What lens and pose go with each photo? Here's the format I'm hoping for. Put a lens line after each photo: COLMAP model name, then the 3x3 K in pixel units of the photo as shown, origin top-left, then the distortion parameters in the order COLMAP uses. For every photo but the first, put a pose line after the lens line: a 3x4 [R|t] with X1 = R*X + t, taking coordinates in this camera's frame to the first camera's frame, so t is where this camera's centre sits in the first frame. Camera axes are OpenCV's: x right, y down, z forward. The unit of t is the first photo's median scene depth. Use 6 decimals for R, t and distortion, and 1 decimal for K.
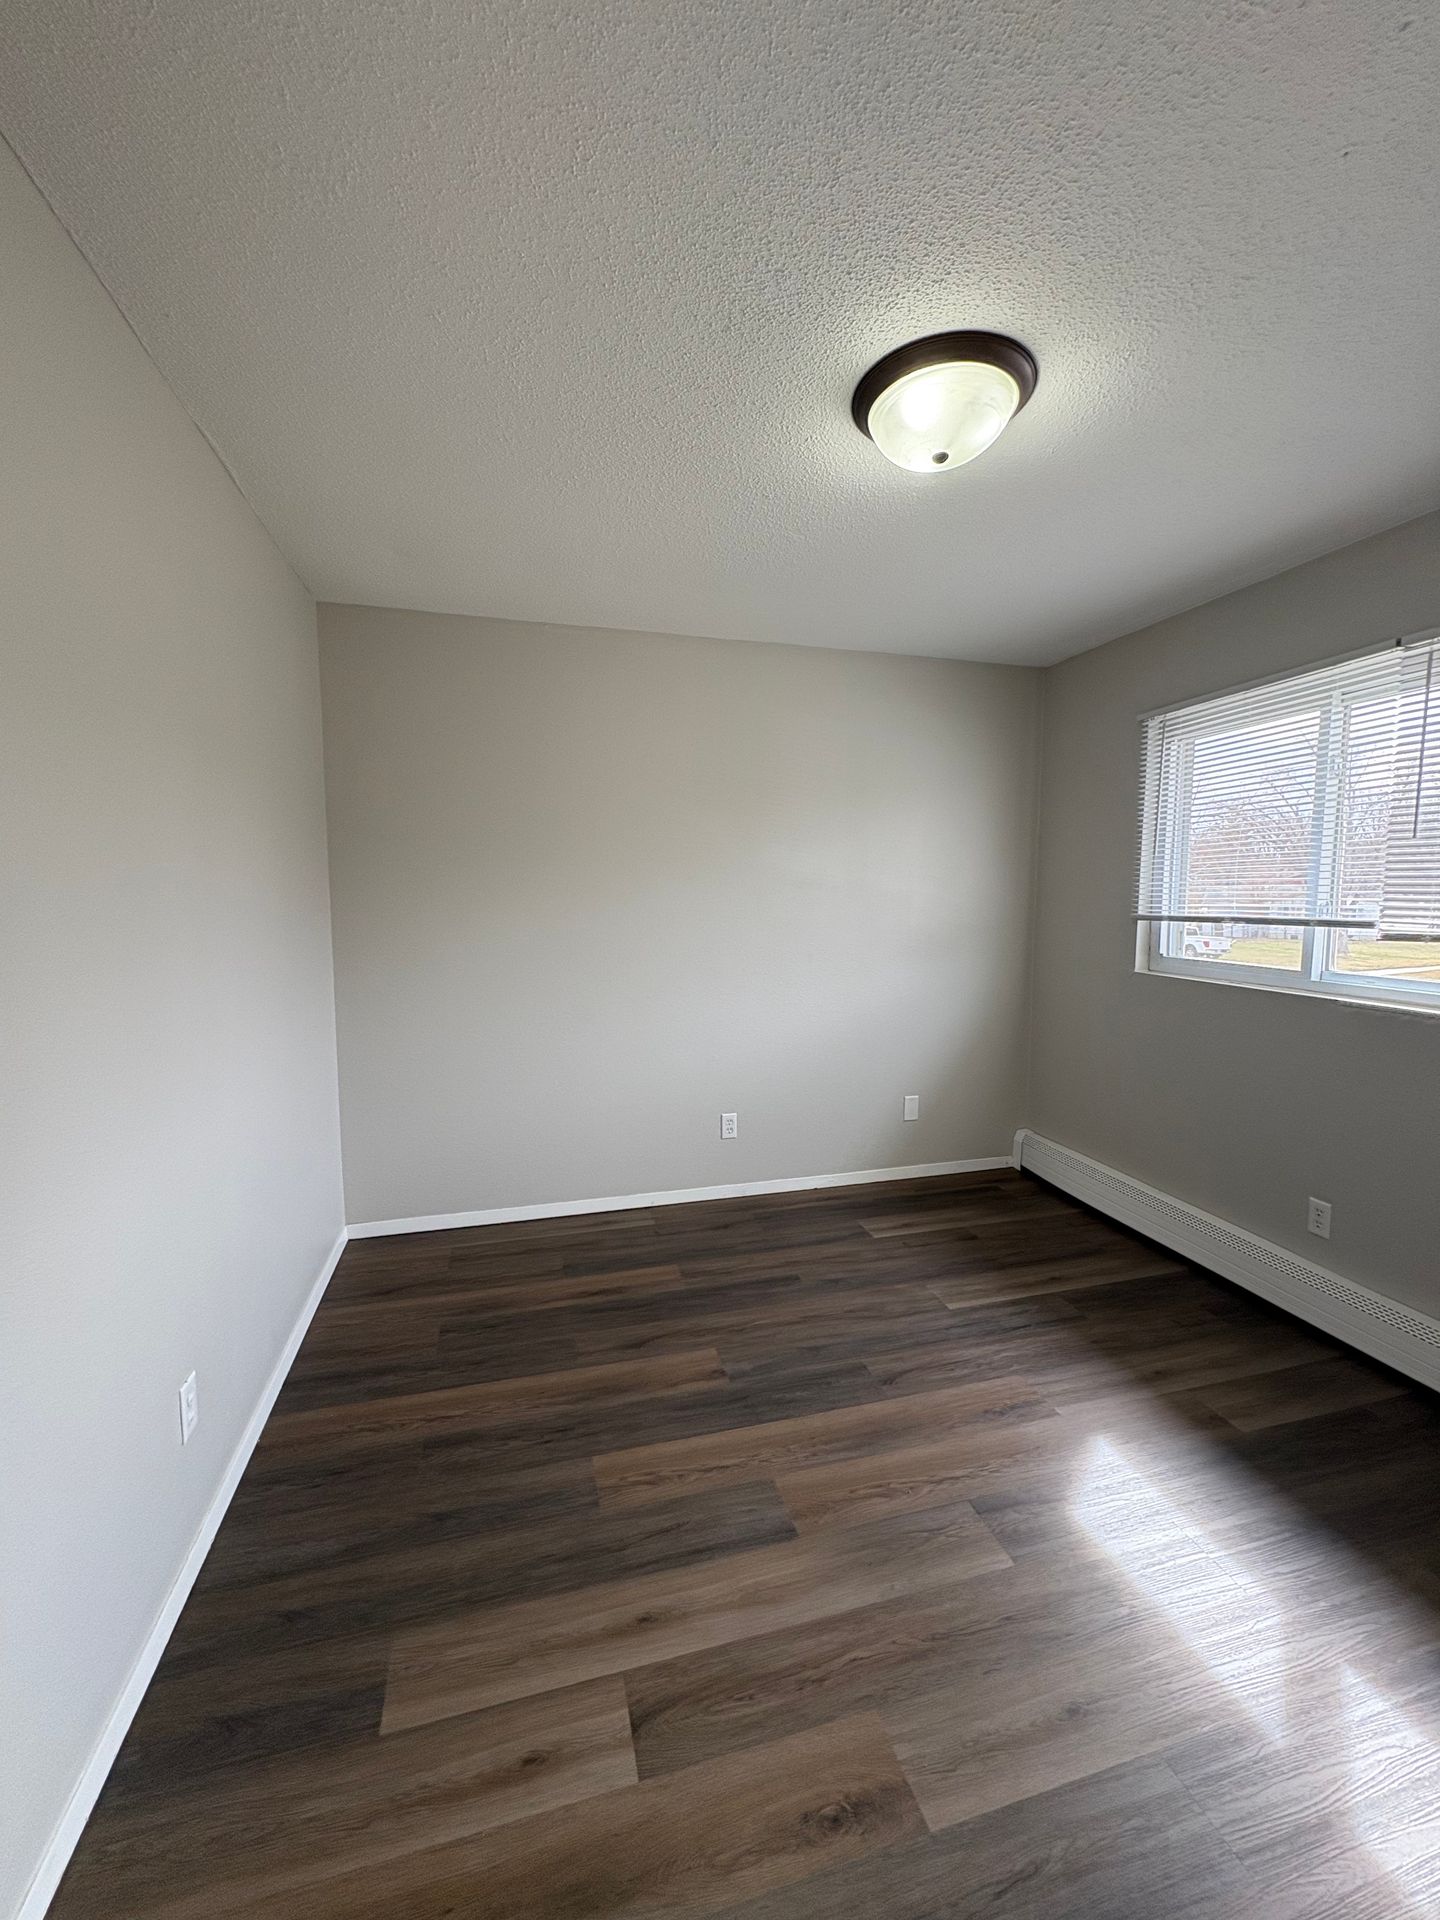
lens RADIAL K [[762.9, 0, 719.3], [0, 762.9, 956.8], [0, 0, 1]] dist [0.000583, 0.000188]
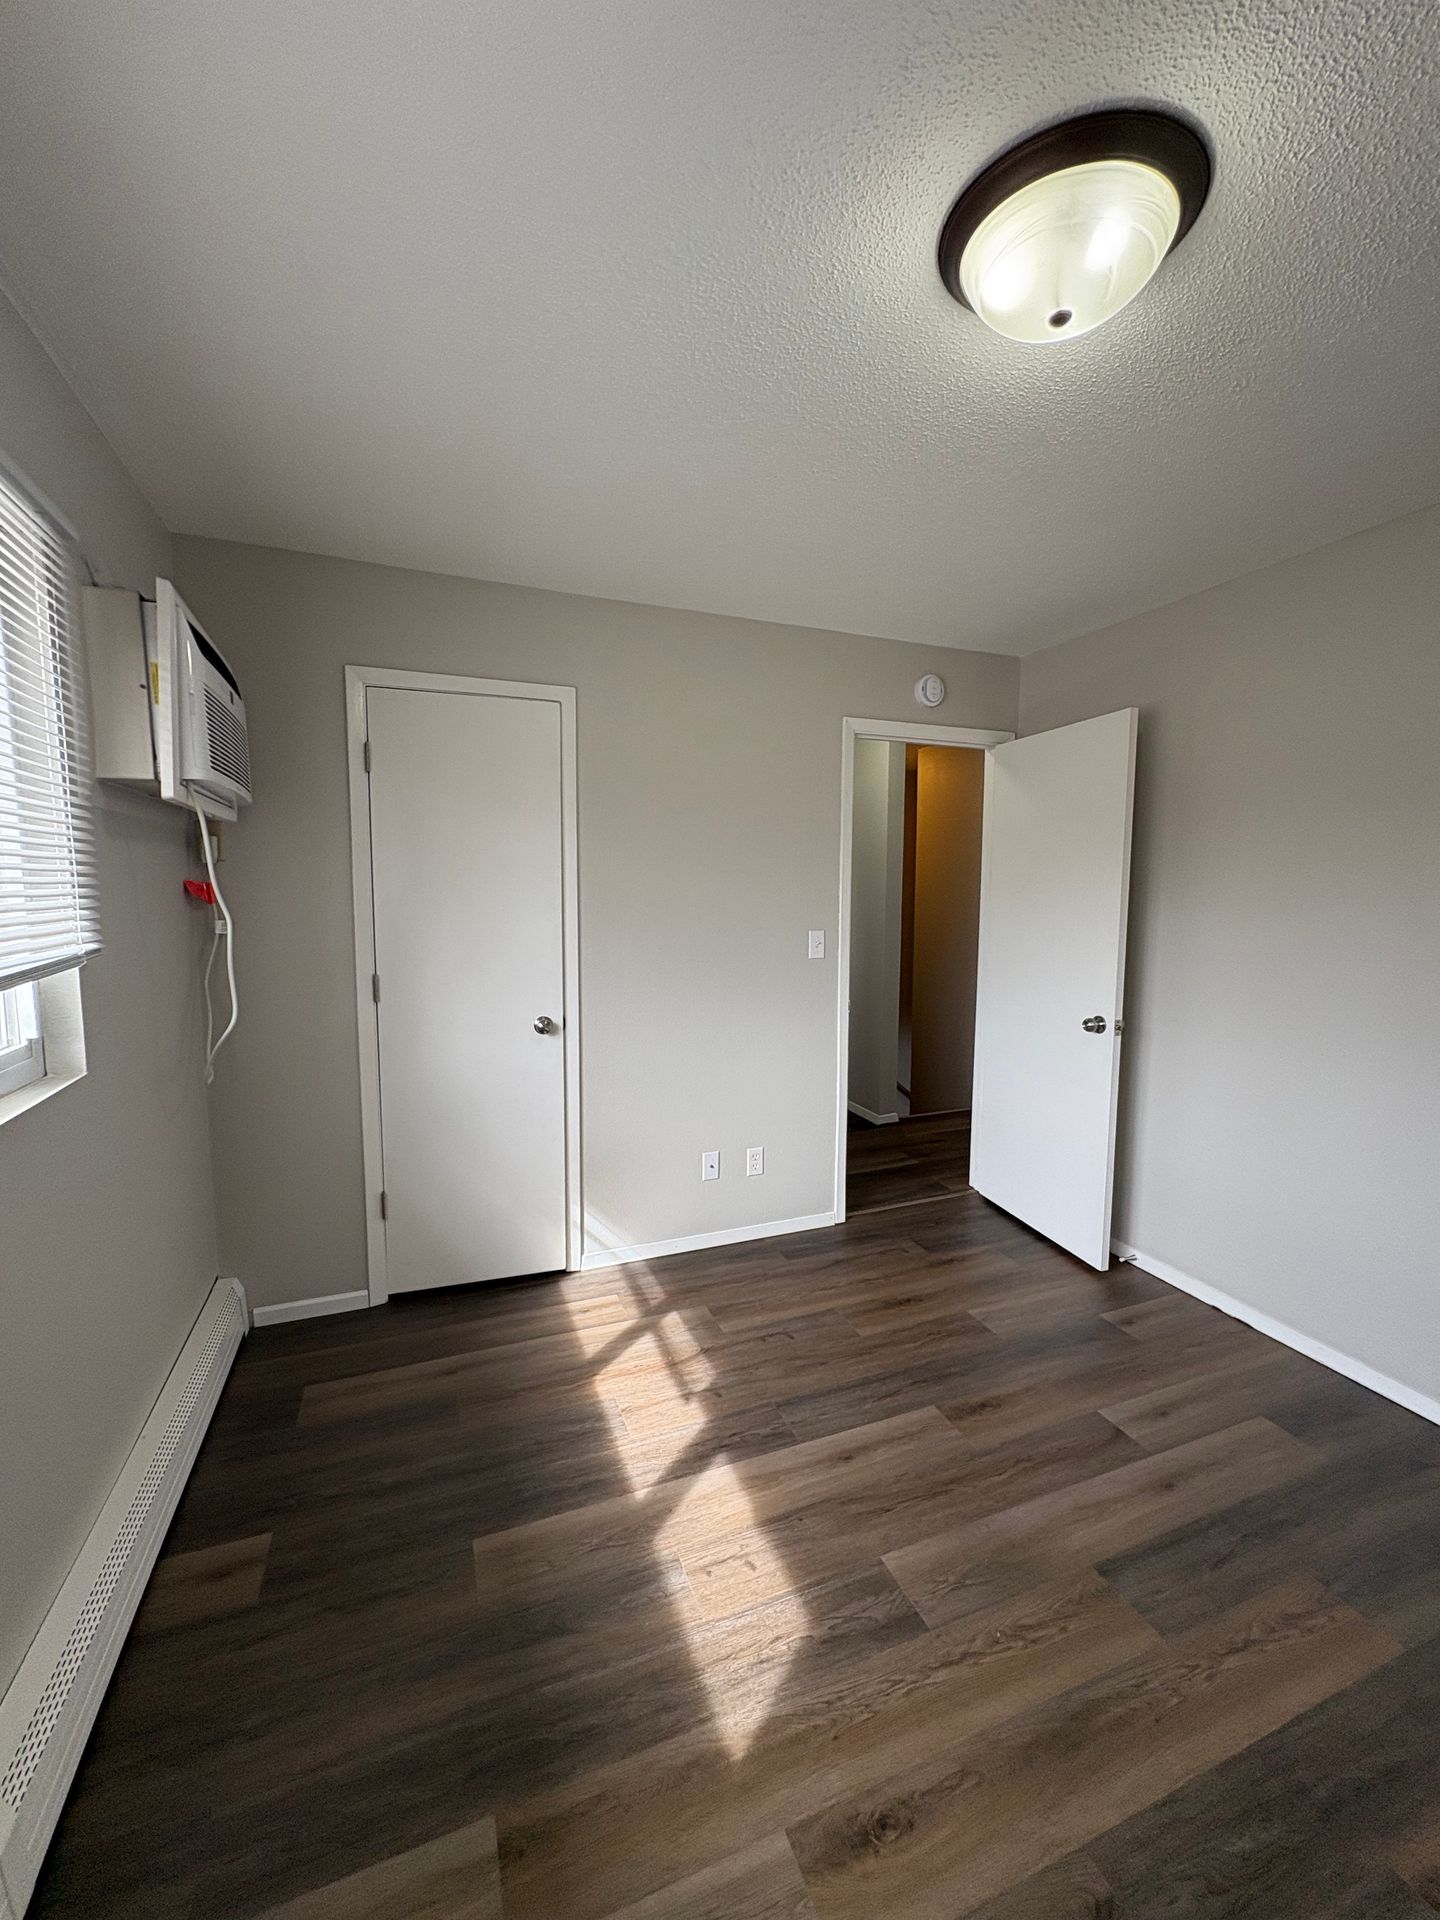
lens RADIAL K [[762.9, 0, 711.7], [0, 762.9, 960.6], [0, 0, 1]] dist [0.000583, 0.000188]
pose [[-0.995106, 0.005134, -0.098679, 0.556417], [-0.013235, 0.982727, 0.184586, -0.150383], [0.097923, 0.184989, -0.977850, 1.436419]]
